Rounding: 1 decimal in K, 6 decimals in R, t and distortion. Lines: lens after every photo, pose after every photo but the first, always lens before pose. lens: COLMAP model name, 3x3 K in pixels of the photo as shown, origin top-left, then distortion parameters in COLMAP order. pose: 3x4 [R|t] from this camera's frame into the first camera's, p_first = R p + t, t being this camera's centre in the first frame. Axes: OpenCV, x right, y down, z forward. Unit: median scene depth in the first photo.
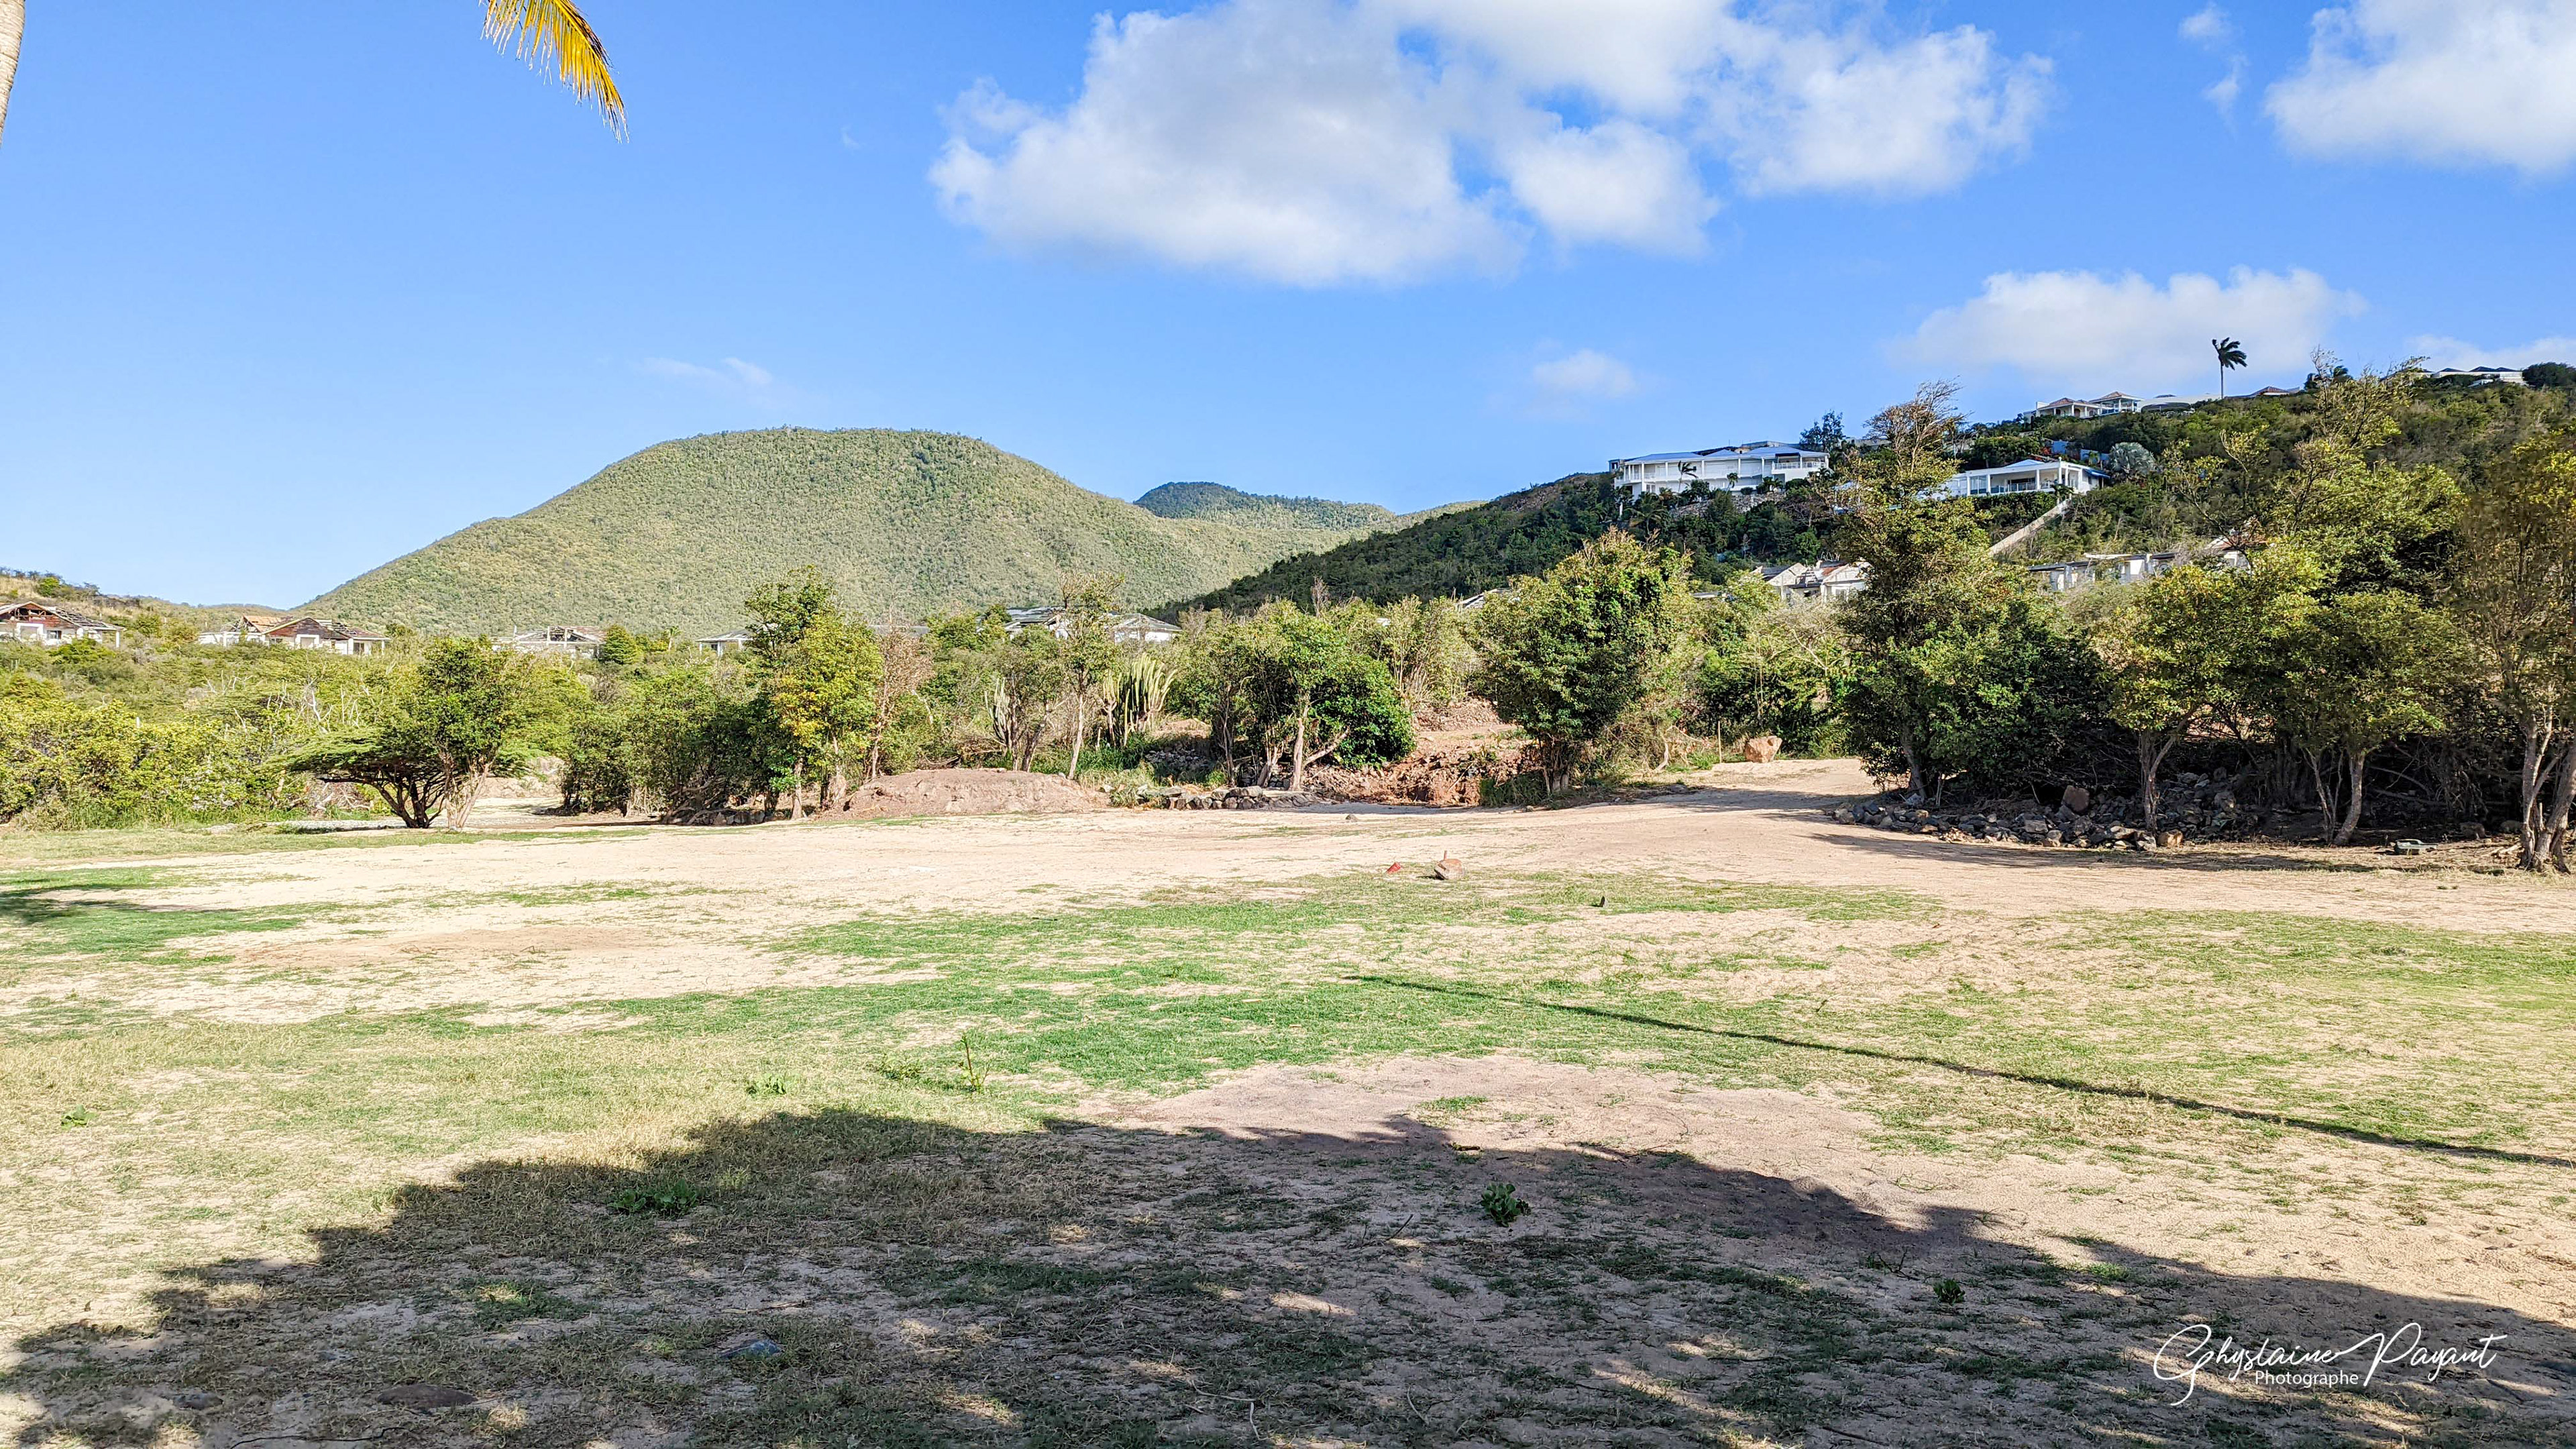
lens RADIAL K [[1847.5, 0, 1305.0], [0, 1847.5, 712.8], [0, 0, 1]] dist [0.067315, -0.080472]
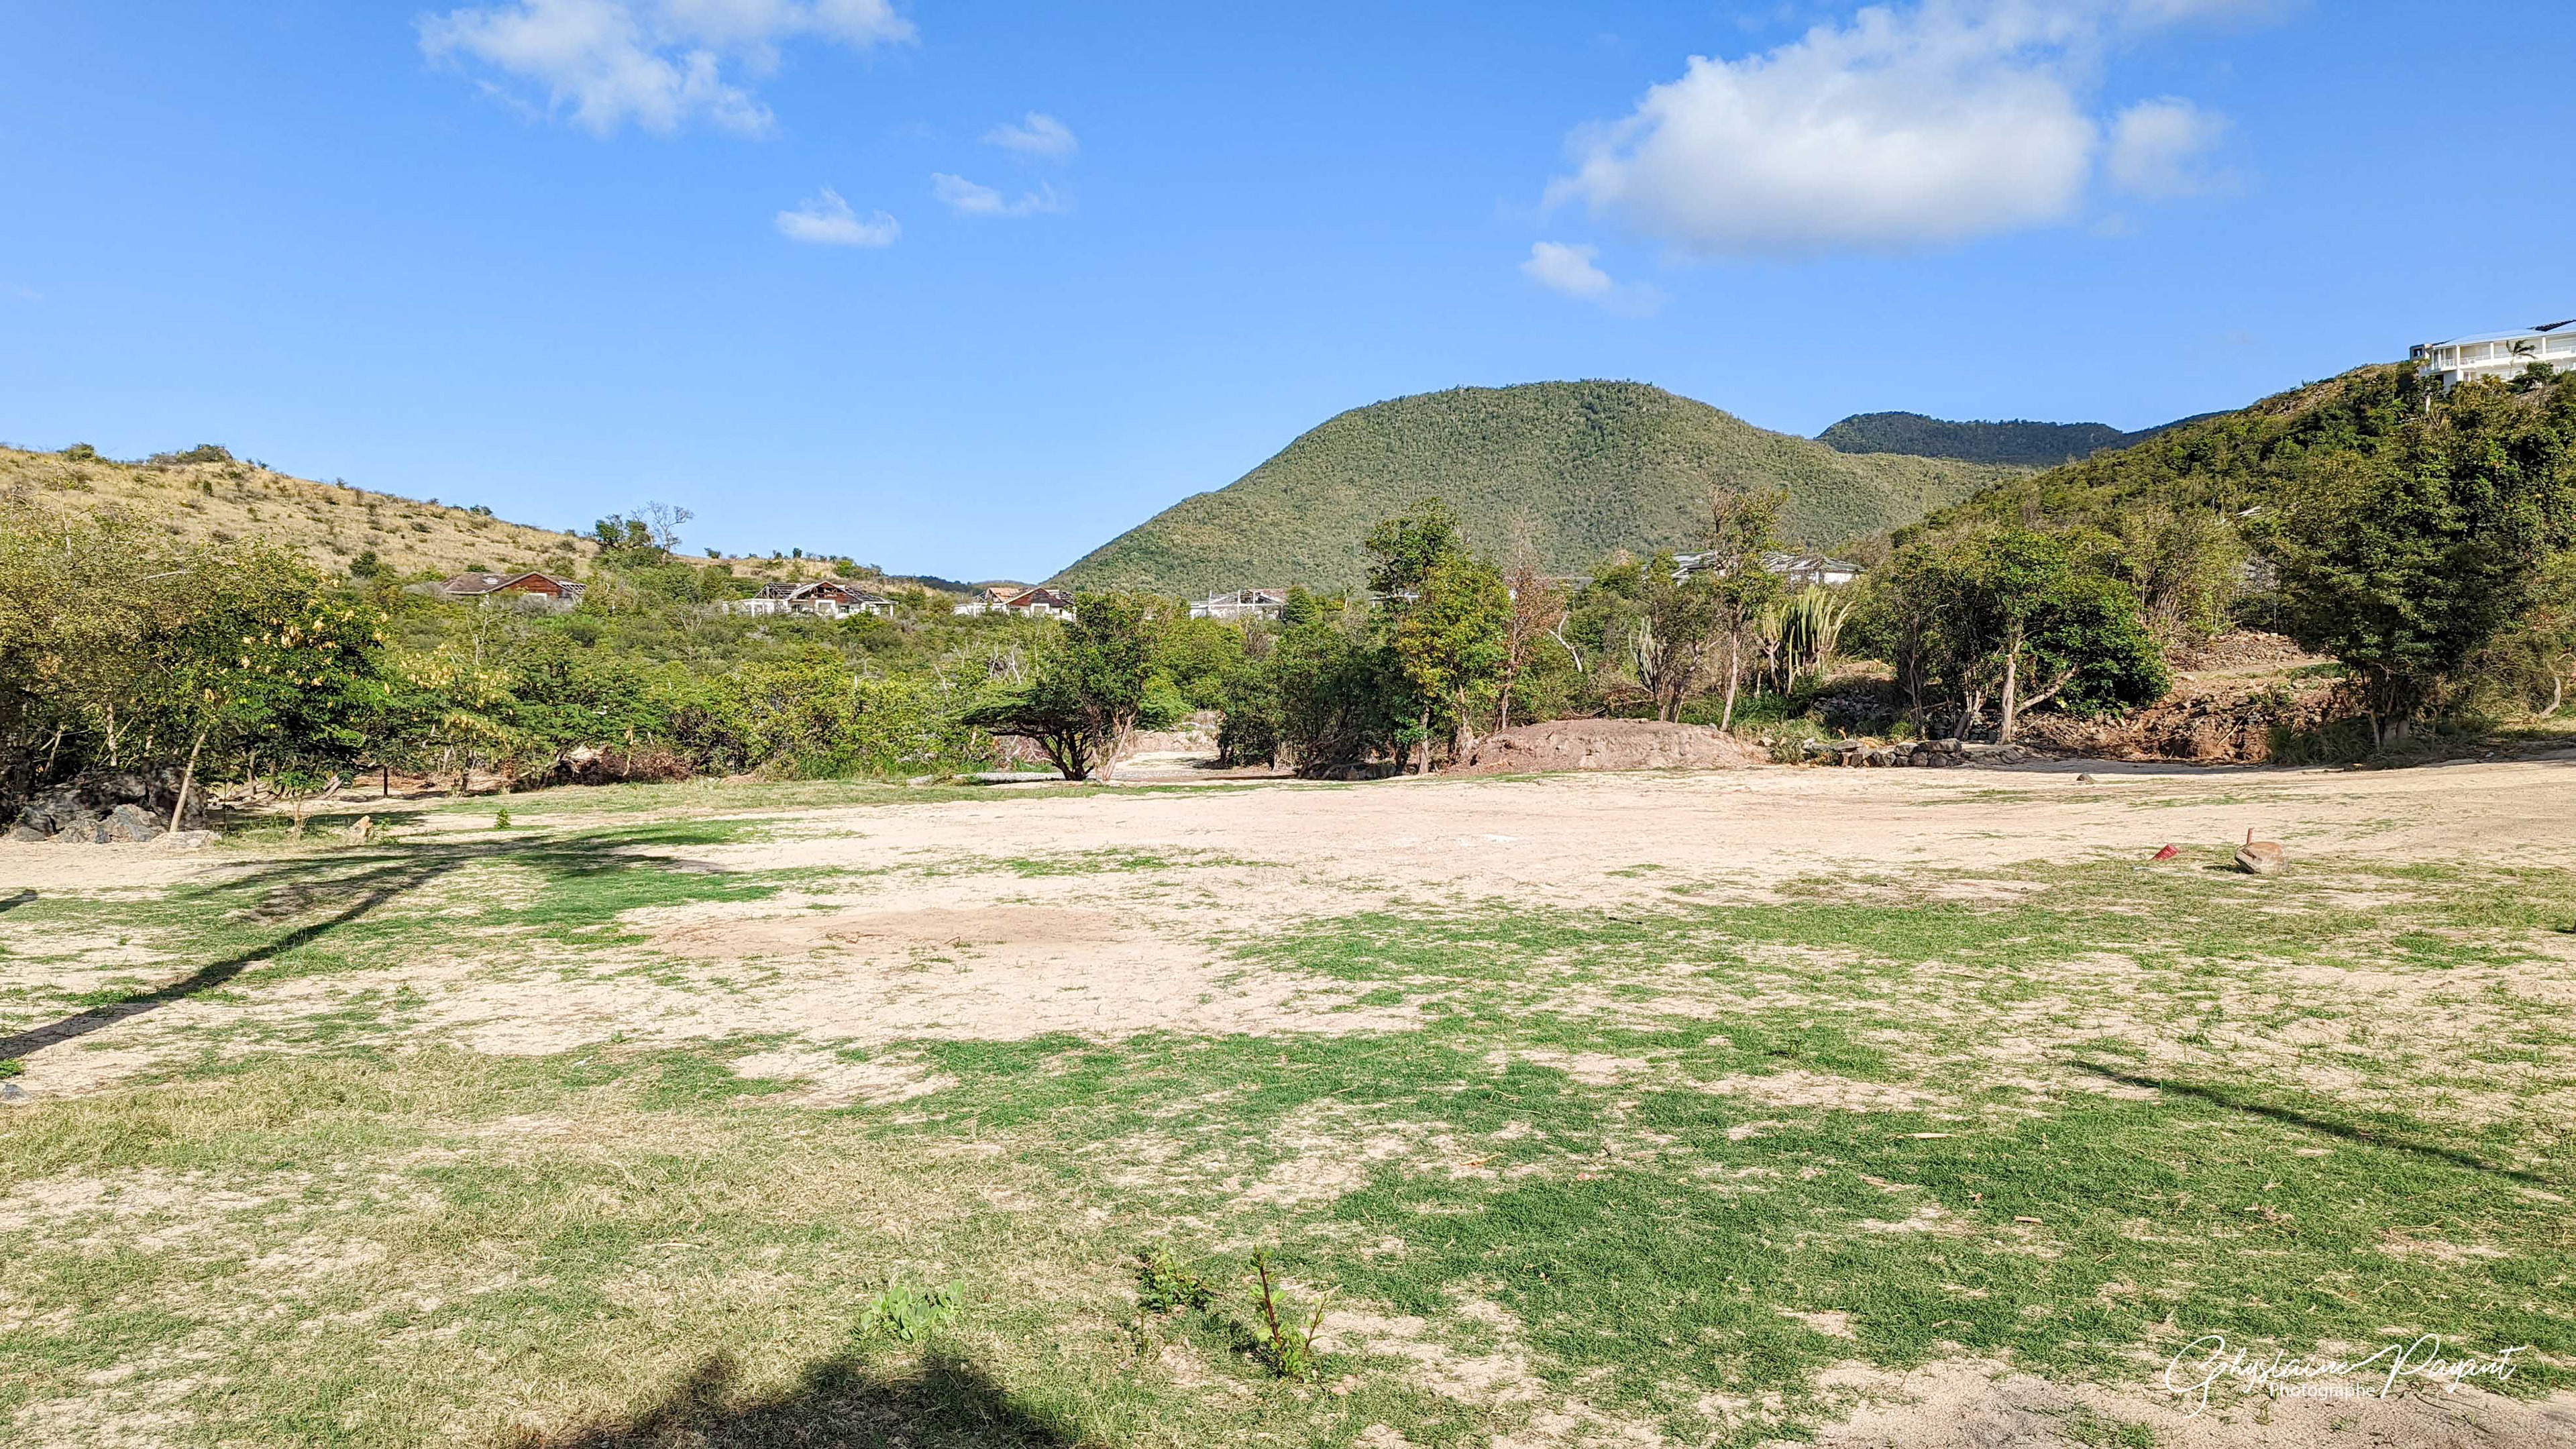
lens RADIAL K [[1847.5, 0, 1305.0], [0, 1847.5, 712.8], [0, 0, 1]] dist [0.067315, -0.080472]
pose [[0.934843, -0.006262, -0.355007, -0.001915], [0.014633, 0.999674, 0.020900, 0.006634], [0.354760, -0.024733, 0.934630, 0.122466]]
